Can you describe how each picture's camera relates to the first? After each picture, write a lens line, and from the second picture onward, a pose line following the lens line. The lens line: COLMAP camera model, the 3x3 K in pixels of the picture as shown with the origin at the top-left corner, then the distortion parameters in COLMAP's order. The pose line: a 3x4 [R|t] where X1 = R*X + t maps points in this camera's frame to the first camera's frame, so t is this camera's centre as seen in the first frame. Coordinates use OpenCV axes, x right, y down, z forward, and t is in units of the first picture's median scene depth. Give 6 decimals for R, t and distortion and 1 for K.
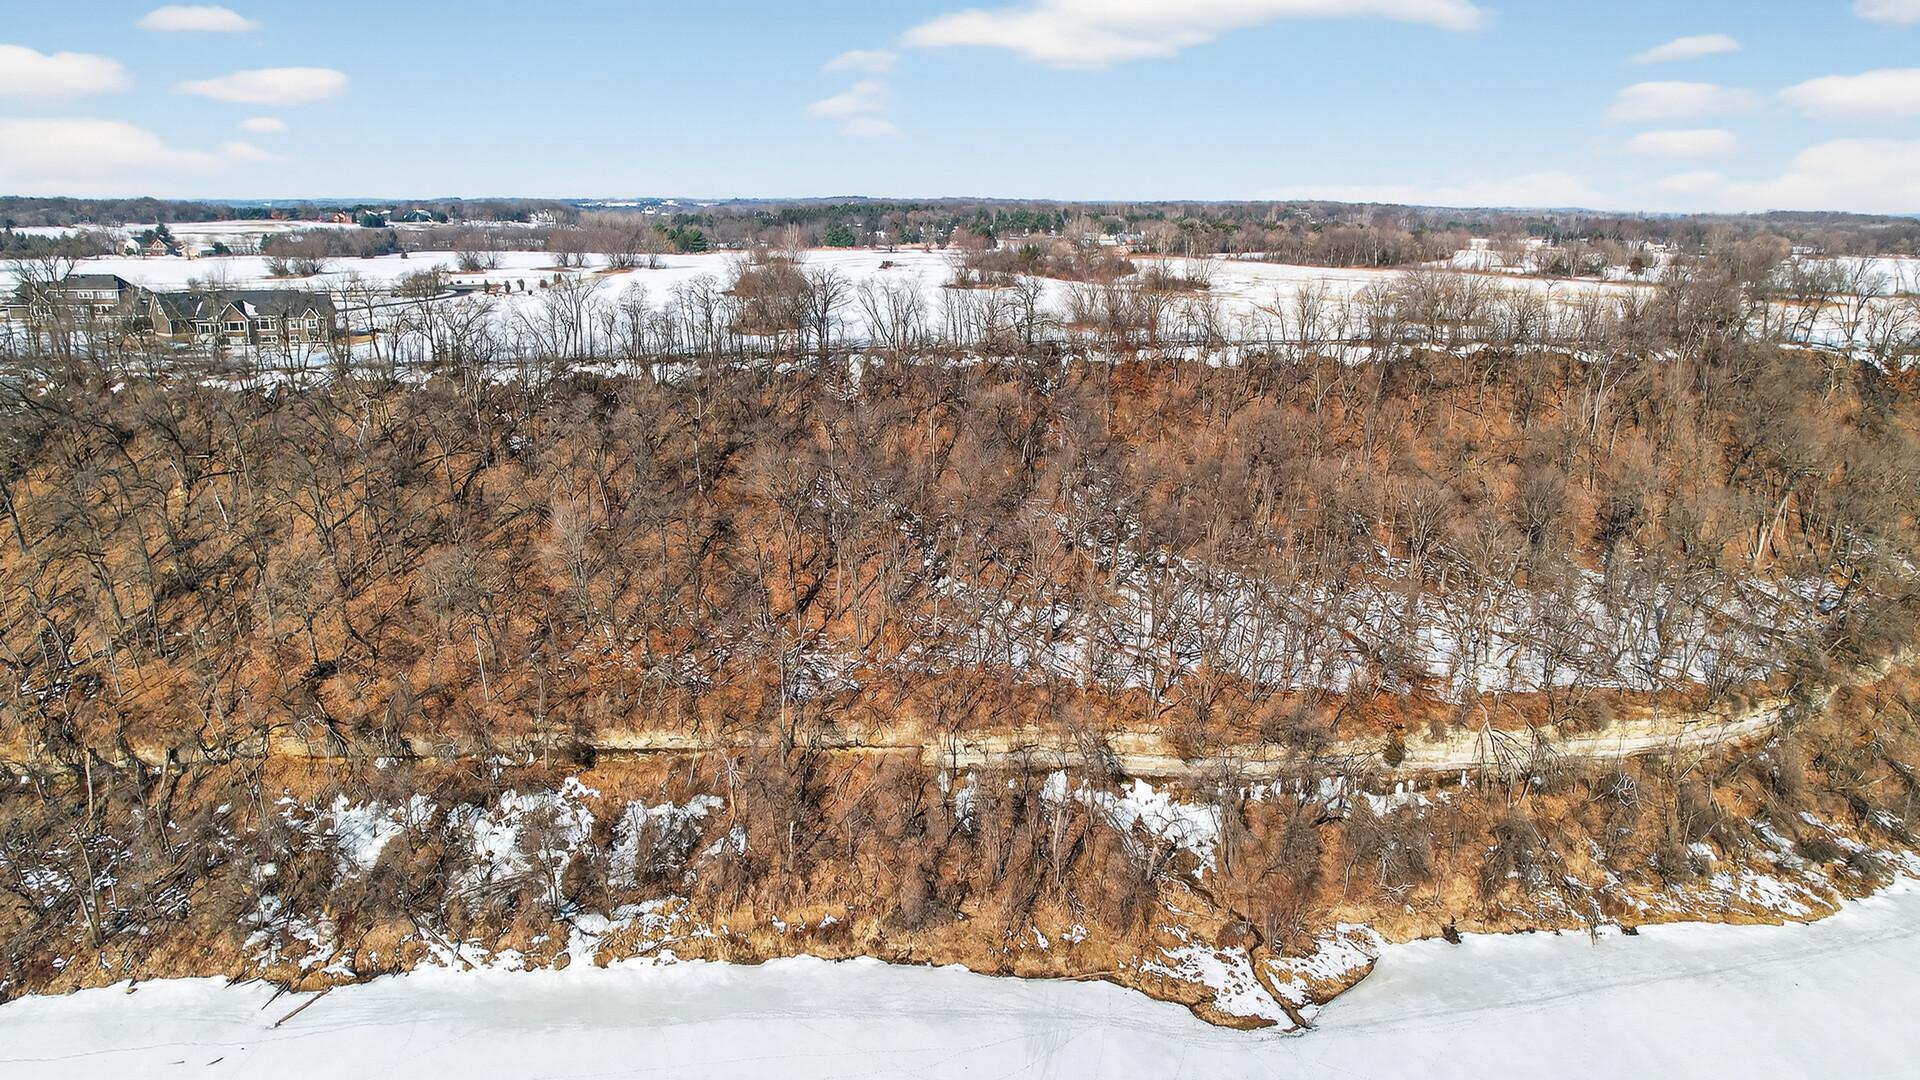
lens RADIAL K [[1202.6, 0, 964.8], [0, 1202.6, 548.7], [0, 0, 1]] dist [-0.086222, 0.064093]
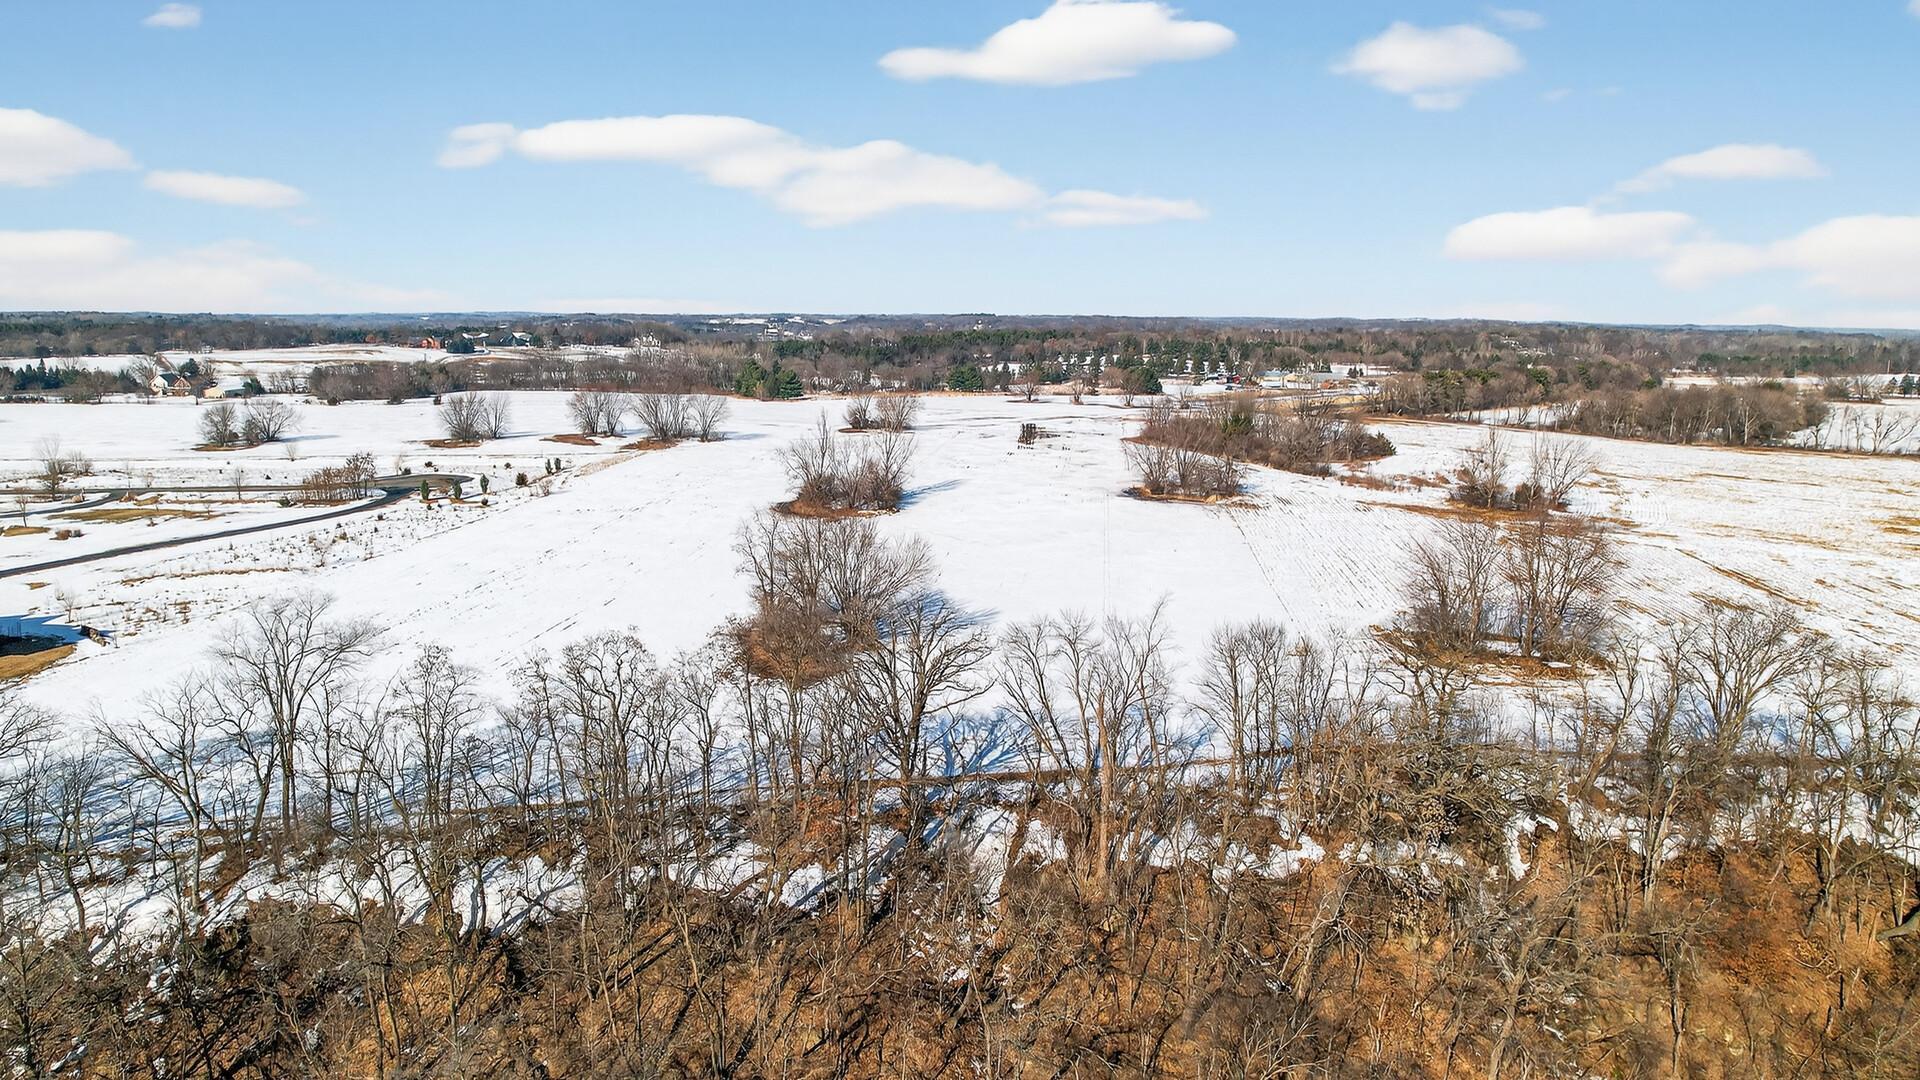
lens RADIAL K [[1202.6, 0, 964.8], [0, 1202.6, 548.7], [0, 0, 1]] dist [-0.086222, 0.064093]
pose [[0.994725, 0.016669, -0.101210, -0.022750], [-0.025735, 0.995705, -0.088939, -0.079528], [0.099293, 0.091075, 0.990882, 0.220216]]
